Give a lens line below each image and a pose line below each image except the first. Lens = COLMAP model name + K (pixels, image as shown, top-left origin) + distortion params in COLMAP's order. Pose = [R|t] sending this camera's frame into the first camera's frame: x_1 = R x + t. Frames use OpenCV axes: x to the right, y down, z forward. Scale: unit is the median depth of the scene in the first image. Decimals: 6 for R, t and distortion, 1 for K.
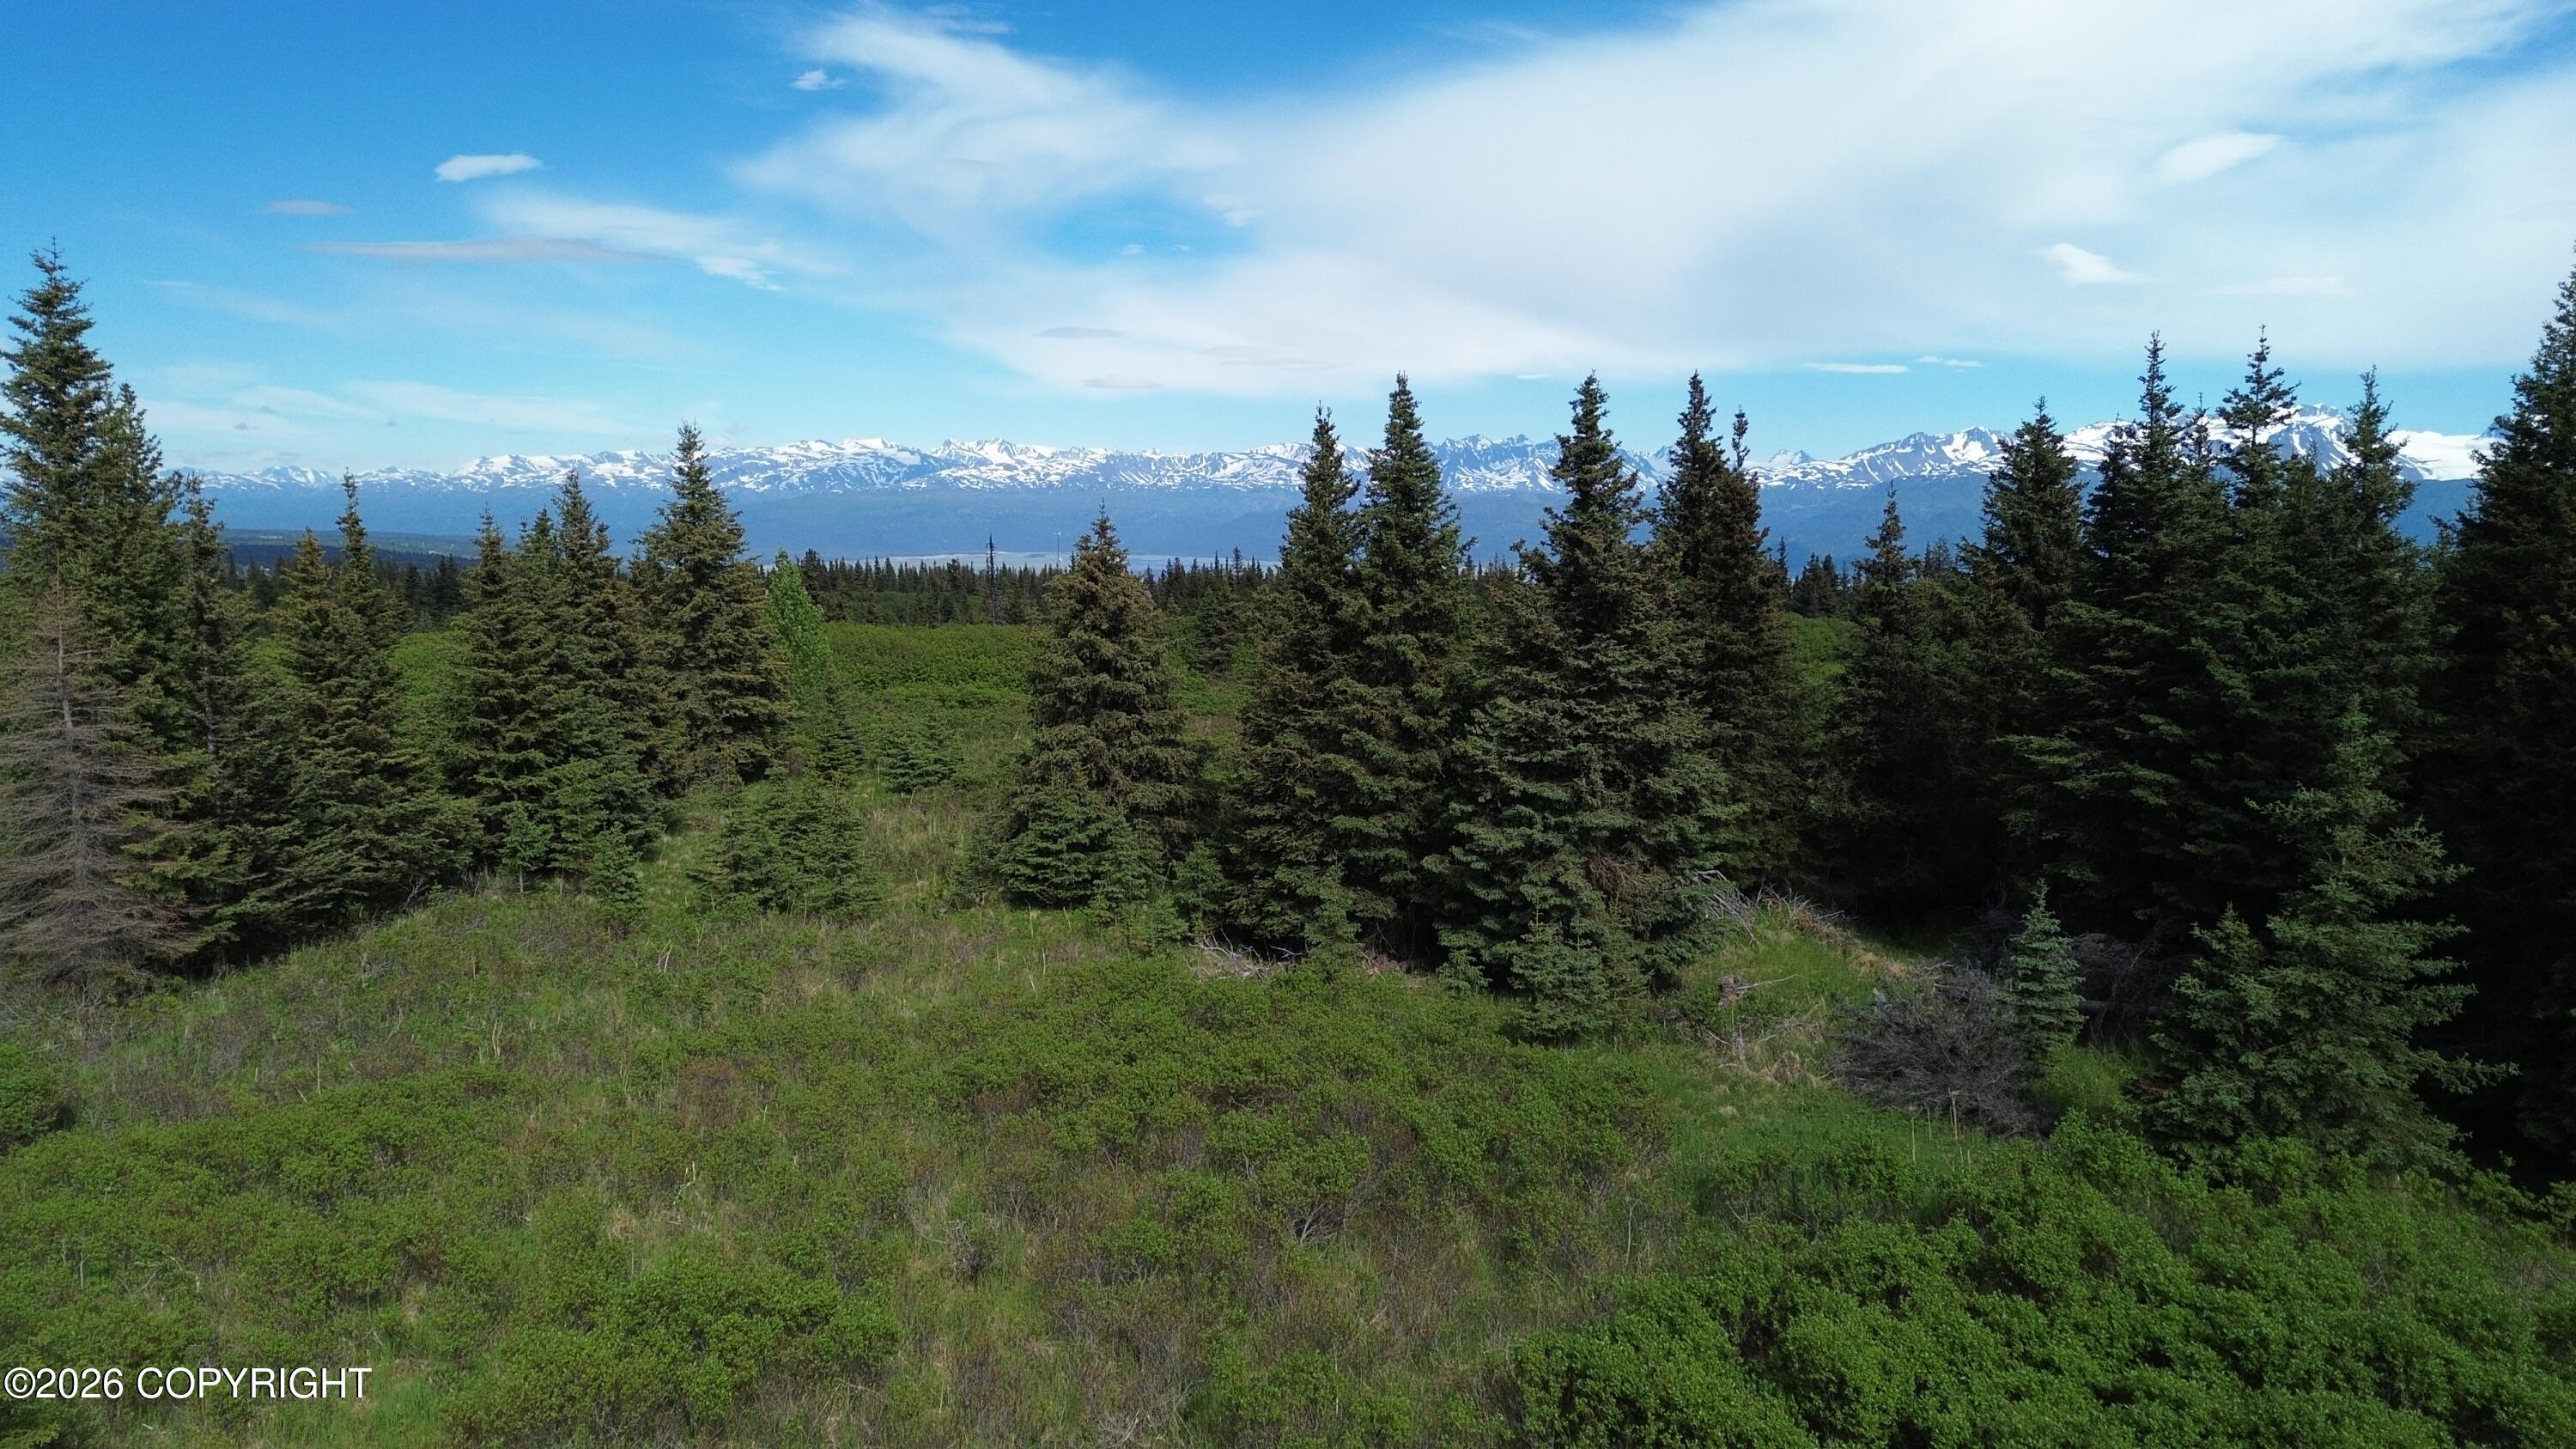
lens RADIAL K [[1815.2, 0, 1288.0], [0, 1815.2, 724.5], [0, 0, 1]] dist [0.078353, -0.078958]
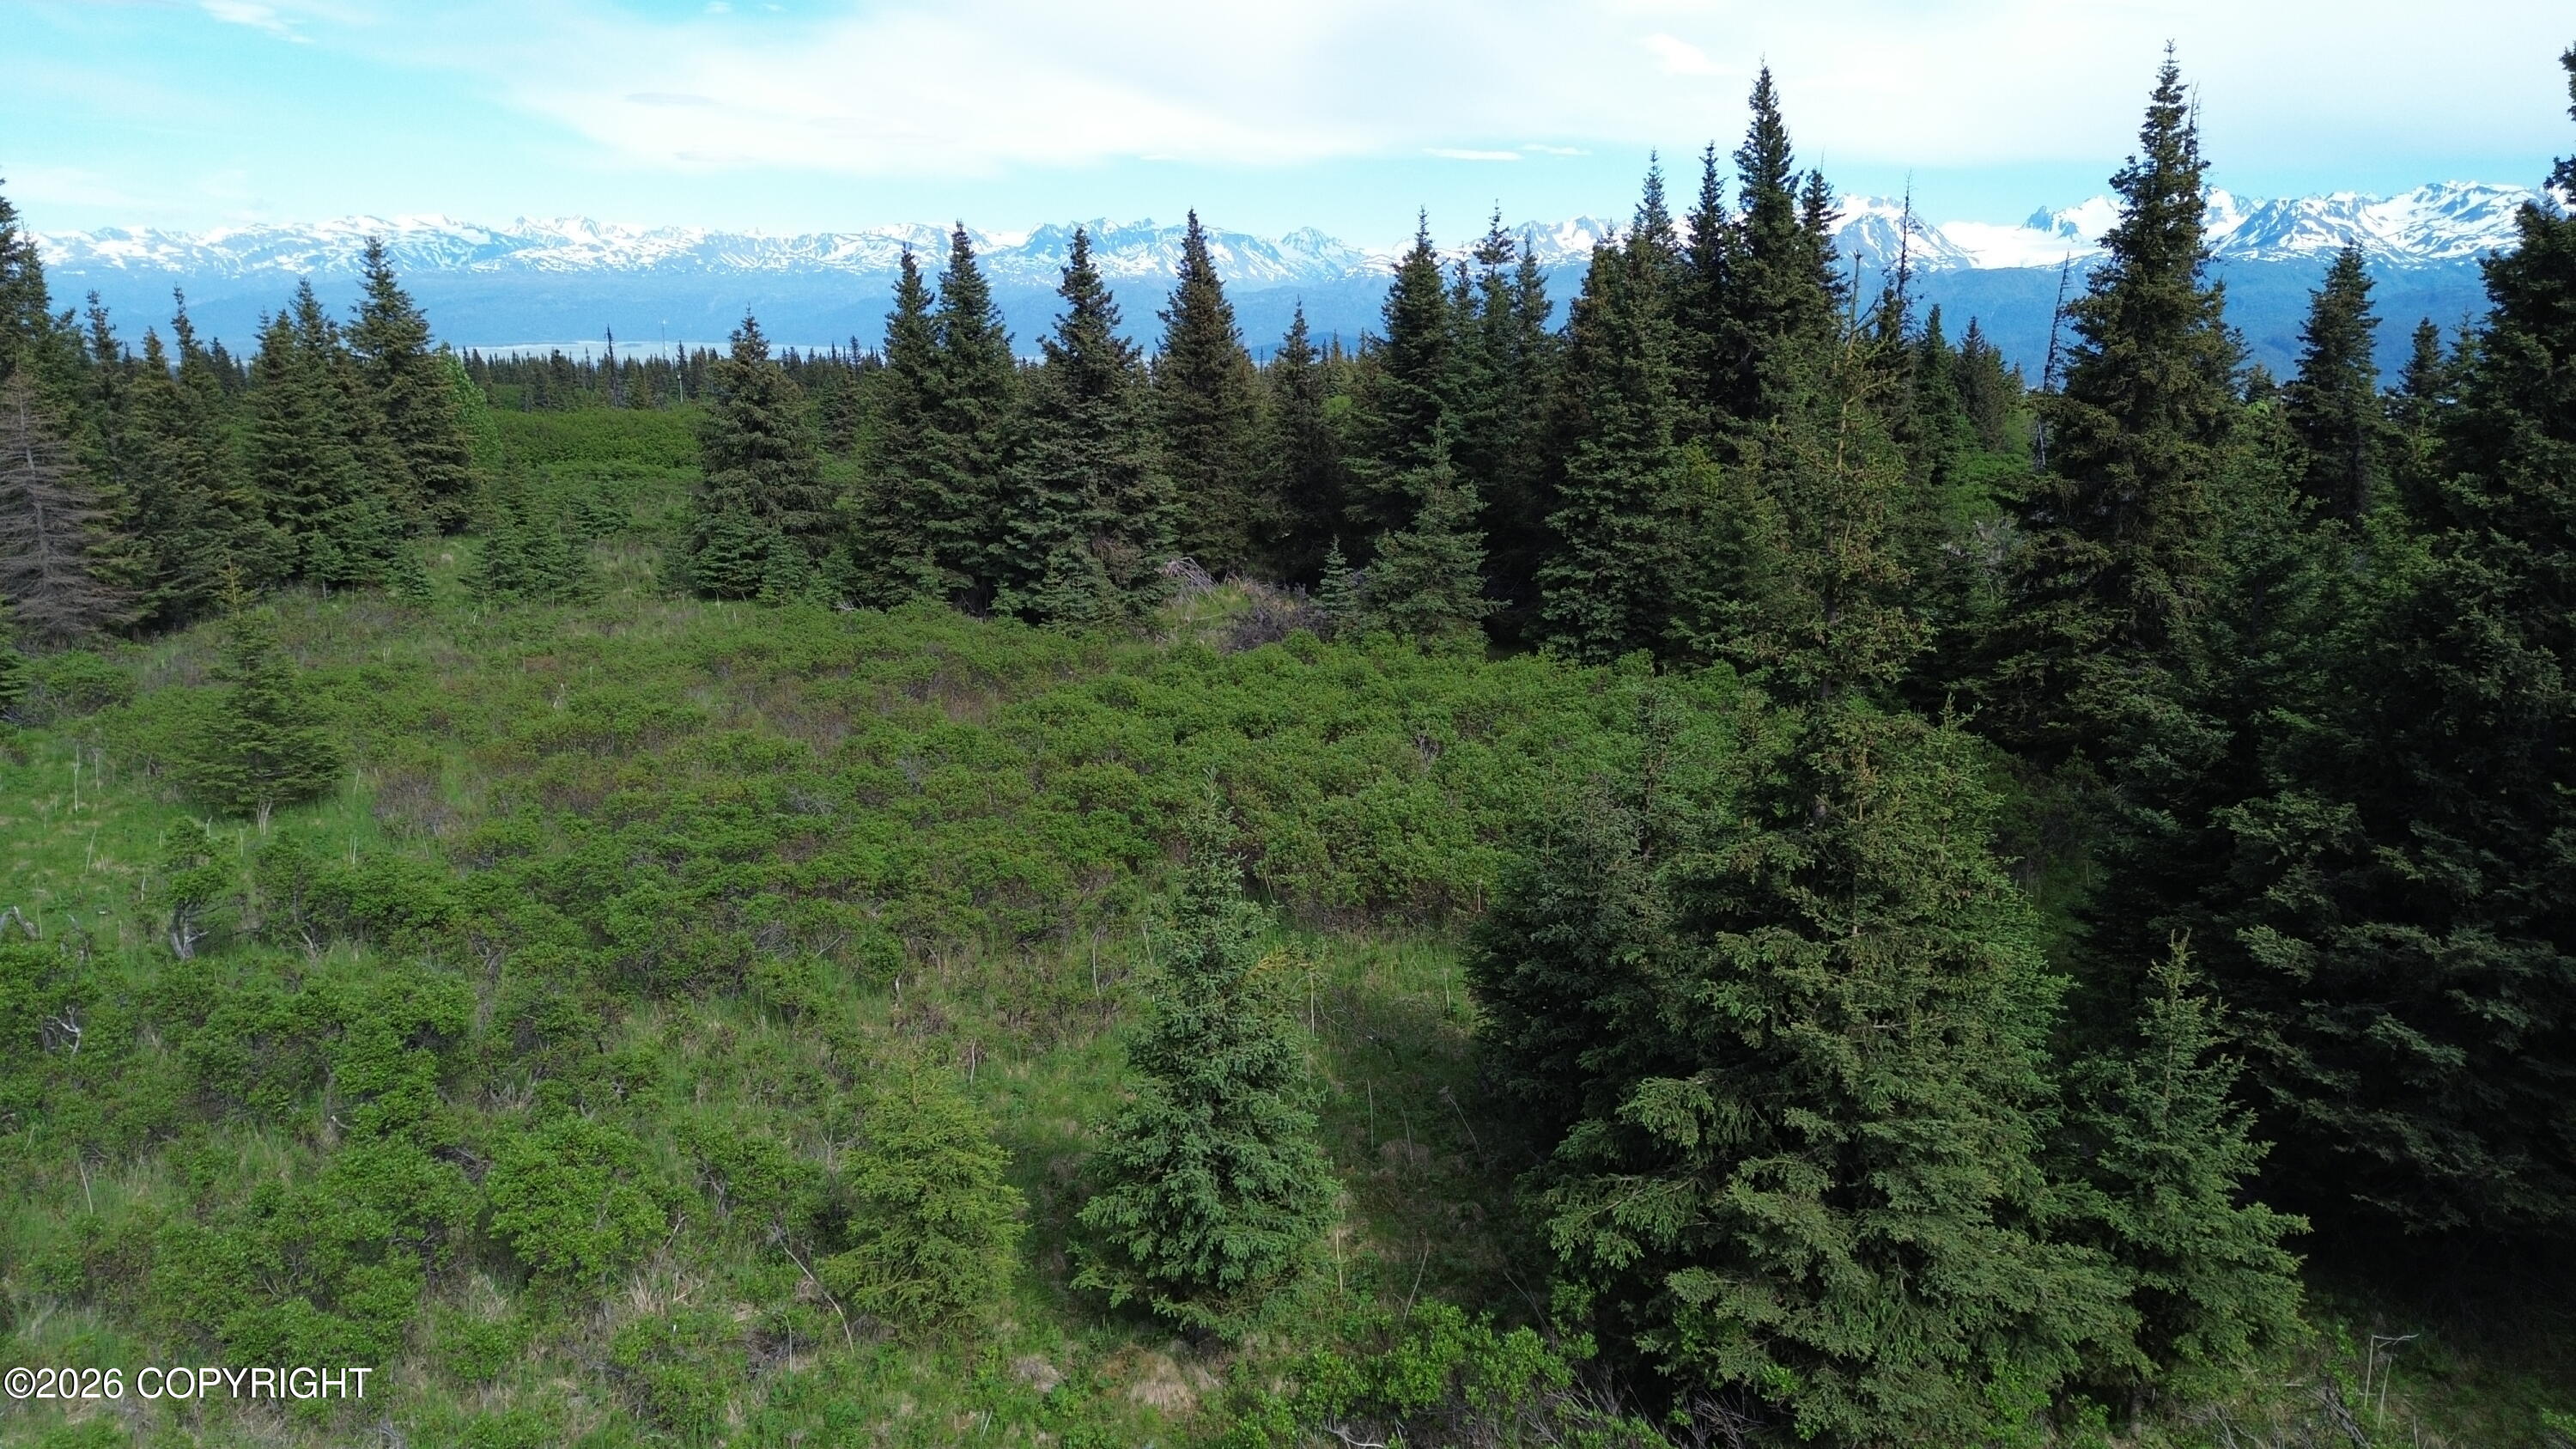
lens RADIAL K [[1824.3, 0, 1288.0], [0, 1824.3, 724.5], [0, 0, 1]] dist [0.084261, -0.092641]
pose [[0.980271, -0.045698, 0.192302, 0.017952], [0.024048, 0.993253, 0.113445, 0.052856], [-0.196188, -0.106582, 0.974757, -0.569326]]
